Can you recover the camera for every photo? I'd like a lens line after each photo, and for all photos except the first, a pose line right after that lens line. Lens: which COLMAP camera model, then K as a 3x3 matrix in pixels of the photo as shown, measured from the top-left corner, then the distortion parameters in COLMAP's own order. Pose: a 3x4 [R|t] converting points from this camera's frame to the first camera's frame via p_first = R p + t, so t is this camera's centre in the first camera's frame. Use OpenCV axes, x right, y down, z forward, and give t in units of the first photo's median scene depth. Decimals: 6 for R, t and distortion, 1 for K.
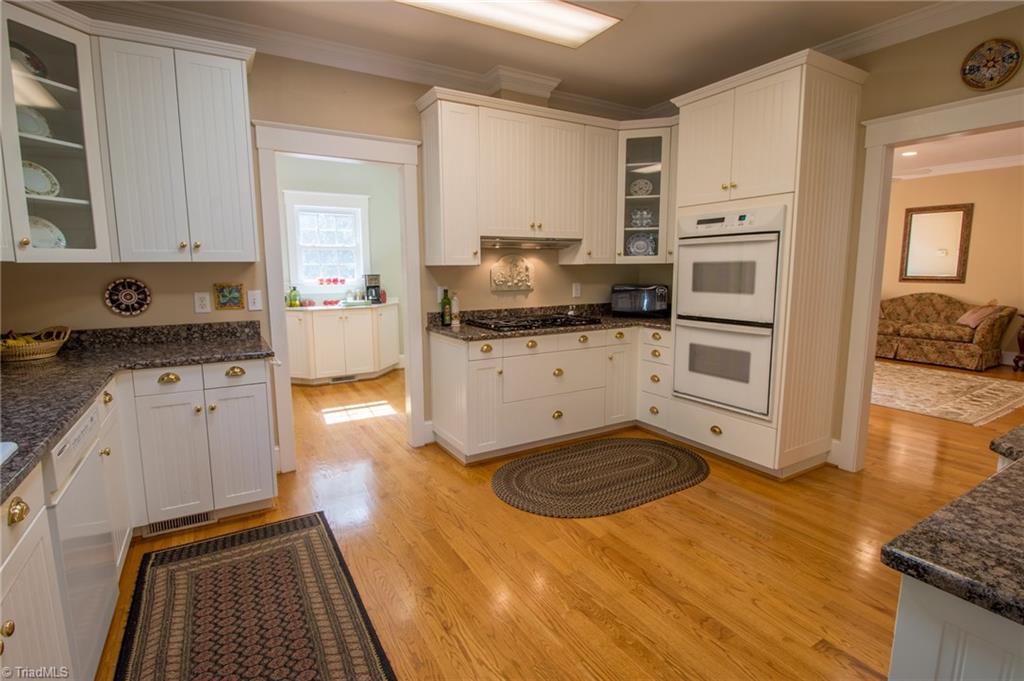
lens RADIAL K [[494.3, 0, 509.7], [0, 494.3, 334.7], [0, 0, 1]] dist [-0.019362, -0.000453]
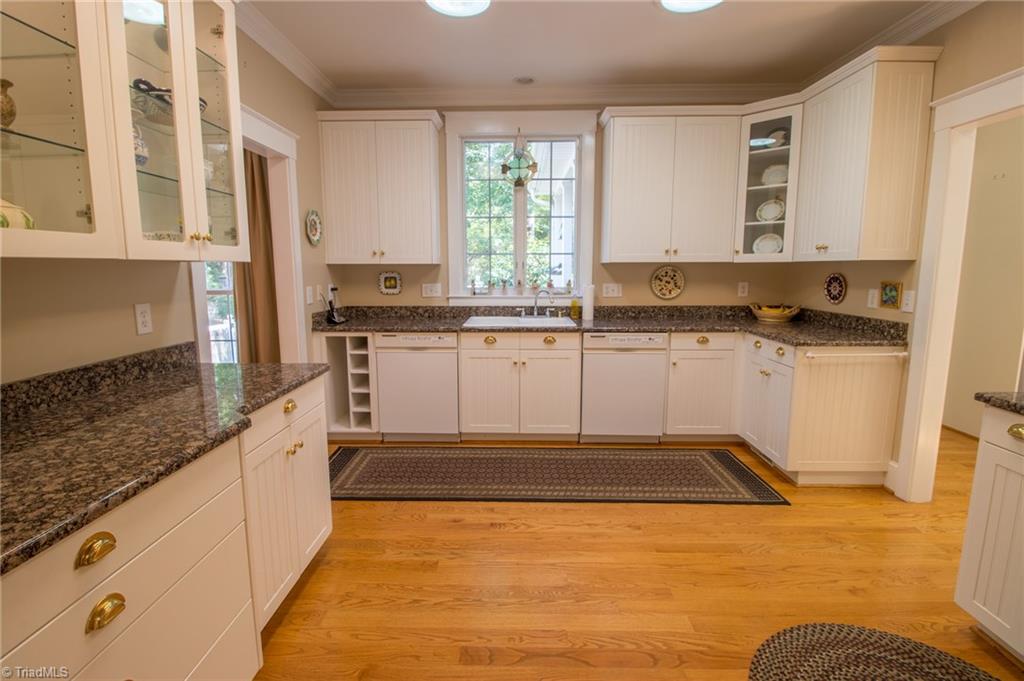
lens RADIAL K [[479.4, 0, 508.7], [0, 479.4, 334.8], [0, 0, 1]] dist [0.004151, 0.000232]
pose [[-0.532608, 0.128248, -0.836589, 0.720555], [-0.106268, 0.970497, 0.216431, -0.138389], [0.839664, 0.204176, -0.503265, 0.924374]]
